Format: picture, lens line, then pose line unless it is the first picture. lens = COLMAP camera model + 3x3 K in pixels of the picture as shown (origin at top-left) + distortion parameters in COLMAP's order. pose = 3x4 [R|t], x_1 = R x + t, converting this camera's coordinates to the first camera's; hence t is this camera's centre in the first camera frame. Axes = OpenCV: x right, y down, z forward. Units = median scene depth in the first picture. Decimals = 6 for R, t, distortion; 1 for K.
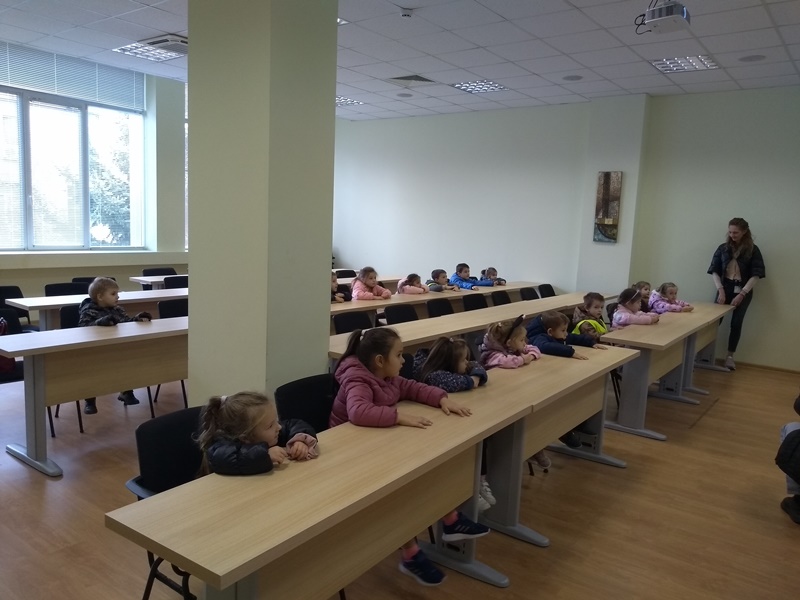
lens RADIAL K [[631.1, 0, 402.3], [0, 631.1, 303.1], [0, 0, 1]] dist [-0.010491, -0.015991]
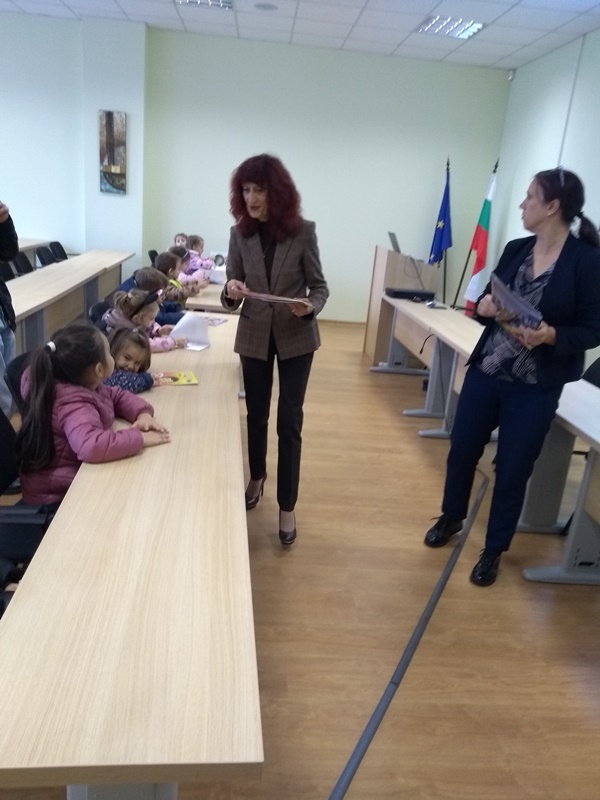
lens RADIAL K [[631.1, 0, 301.2], [0, 631.1, 400.3], [0, 0, 1]] dist [-0.010491, -0.015991]
pose [[0.751833, -0.176228, 0.635367, -0.108717], [0.027396, 0.971138, 0.236941, -0.013536], [-0.658785, -0.160734, 0.734961, 0.099519]]
